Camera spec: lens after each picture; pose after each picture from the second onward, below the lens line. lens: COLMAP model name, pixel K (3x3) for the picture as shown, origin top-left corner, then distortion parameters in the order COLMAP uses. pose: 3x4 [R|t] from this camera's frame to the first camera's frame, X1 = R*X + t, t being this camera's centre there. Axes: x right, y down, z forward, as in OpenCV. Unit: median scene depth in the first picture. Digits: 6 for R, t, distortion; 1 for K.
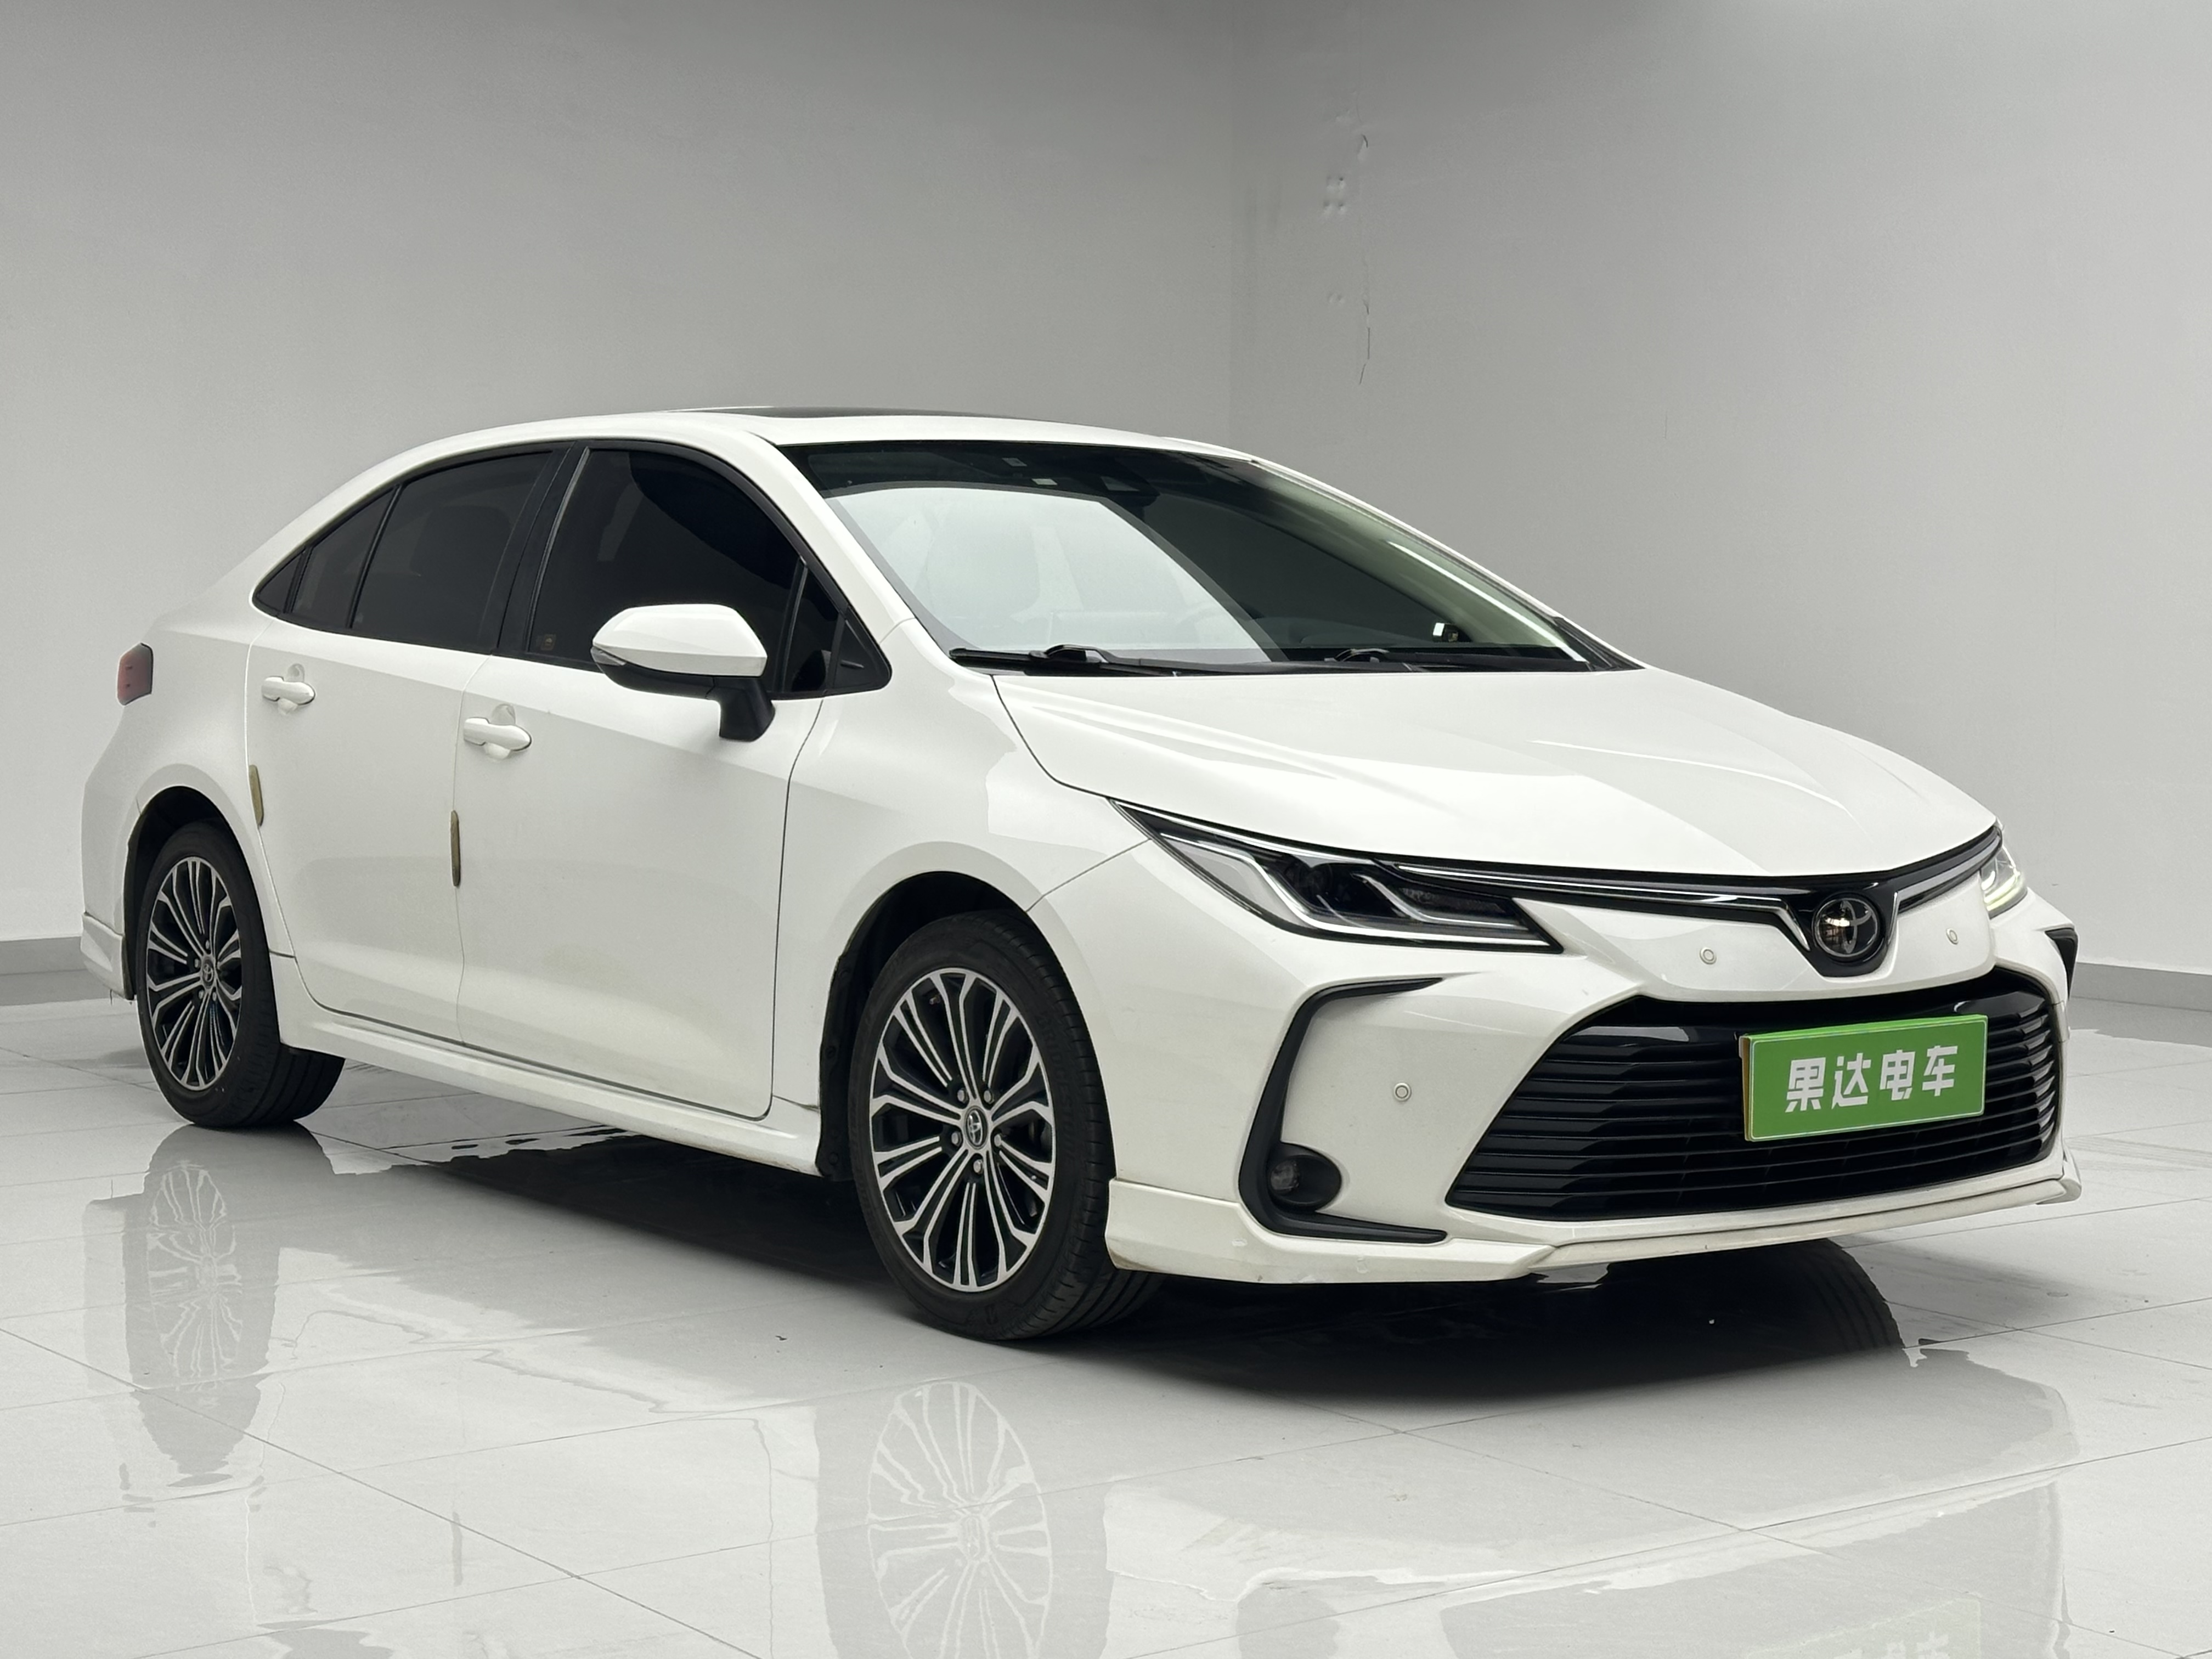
lens RADIAL K [[4127.4, 0, 1106.0], [0, 4127.4, 829.5], [0, 0, 1]] dist [0.017554, 0.033285]
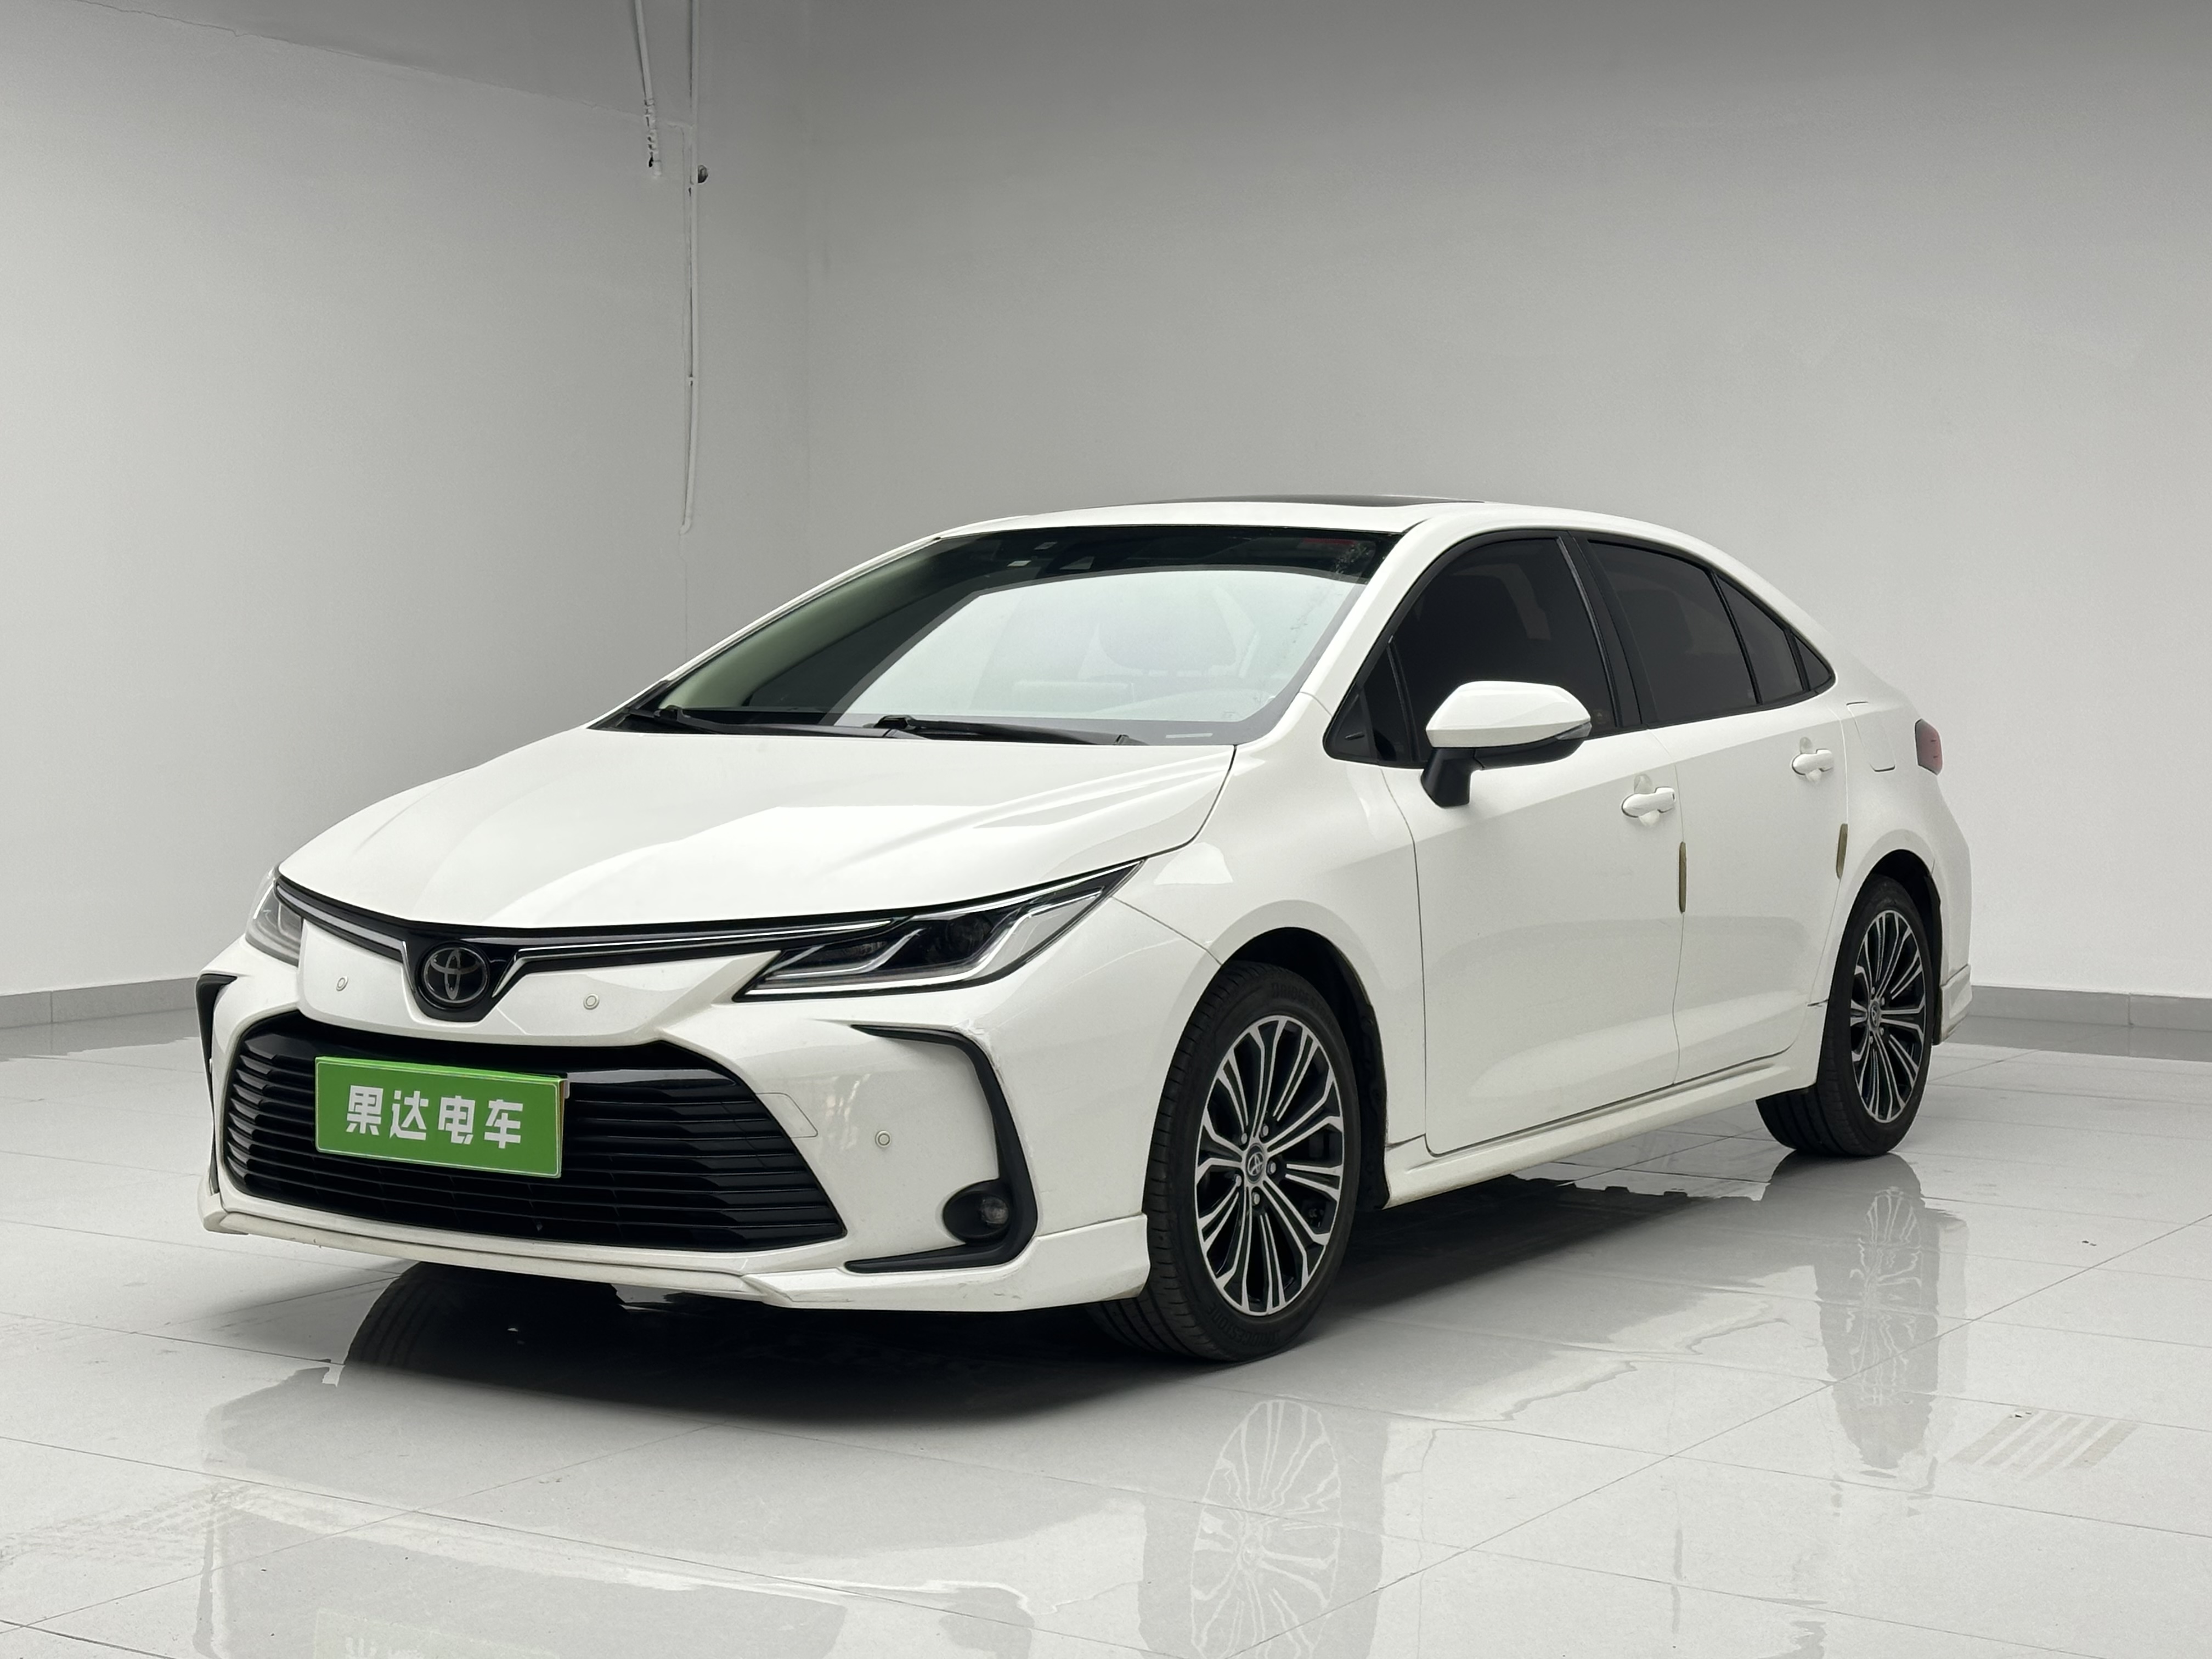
lens RADIAL K [[3795.9, 0, 1106.0], [0, 3795.9, 829.5], [0, 0, 1]] dist [0.043816, 0.086576]
pose [[0.332039, 0.049268, -0.941978, 1.166939], [-0.065152, 0.997448, 0.029203, -0.053876], [0.941013, 0.051675, 0.334402, 0.835585]]
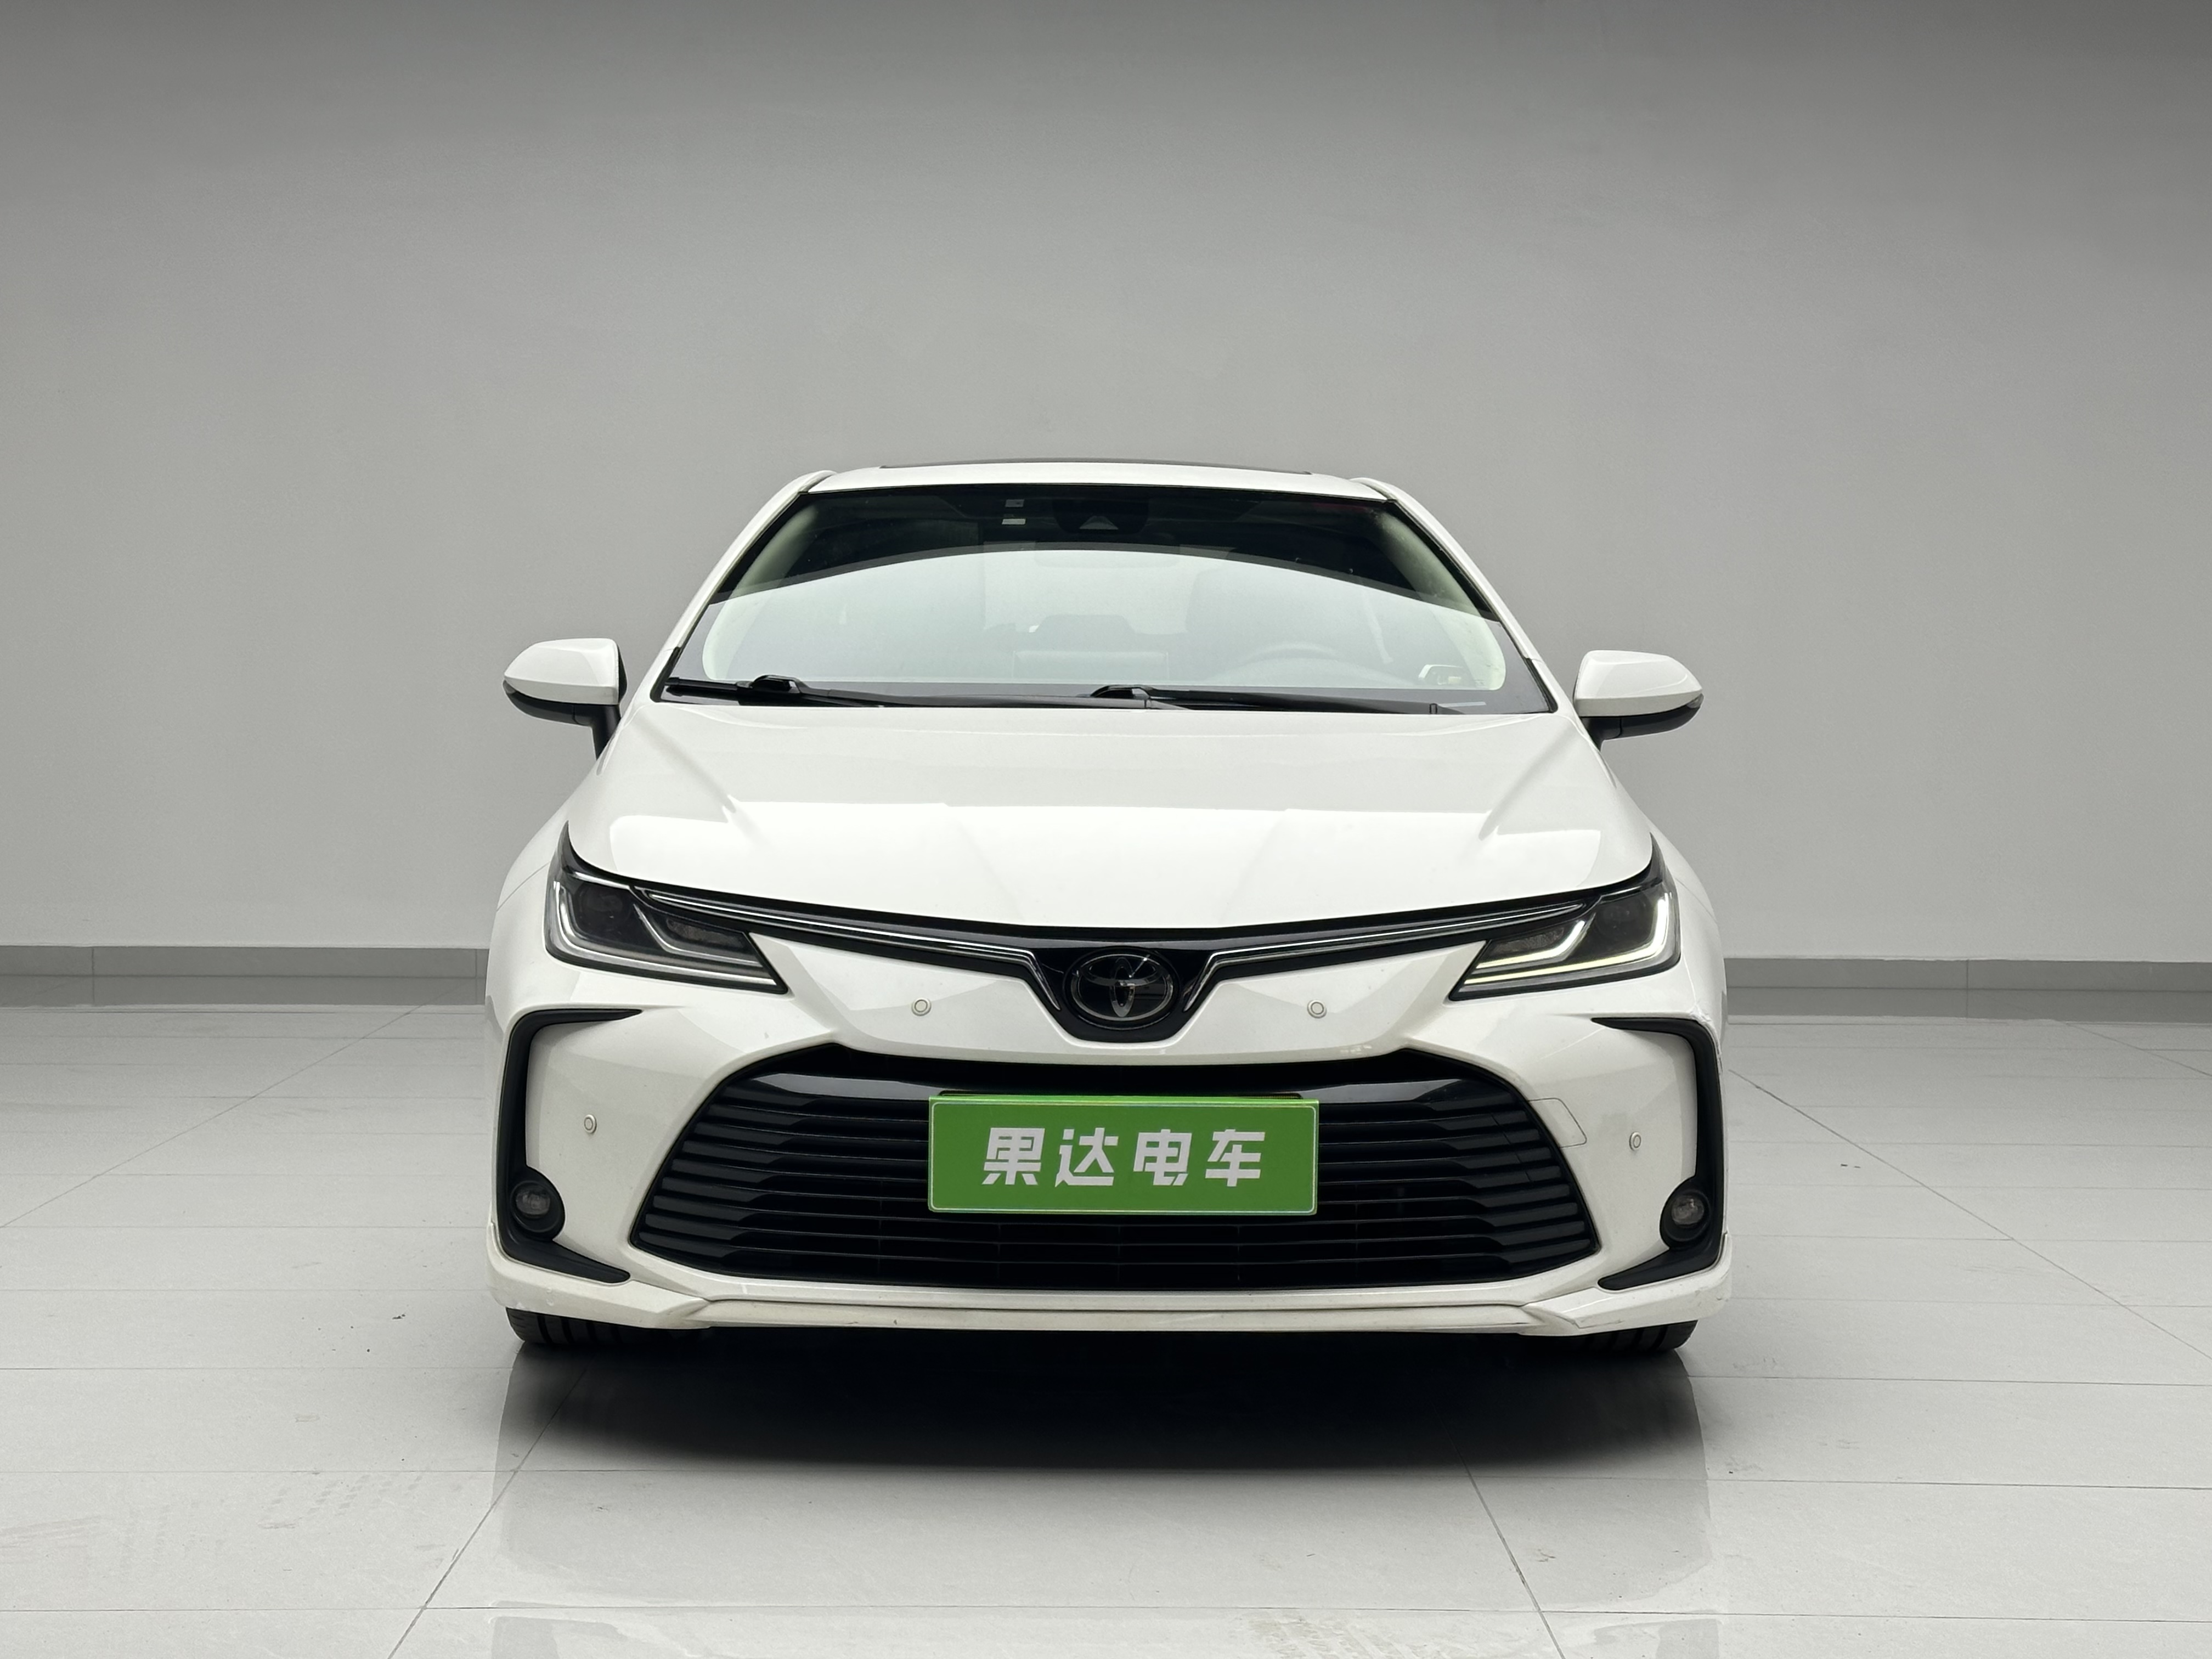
lens RADIAL K [[3656.6, 0, 1106.0], [0, 3656.6, 829.5], [0, 0, 1]] dist [0.005264, 0.029355]
pose [[0.807571, 0.032819, -0.588856, 0.648490], [-0.044959, 0.998971, -0.005981, -0.005761], [0.588054, 0.031304, 0.808216, 0.358561]]
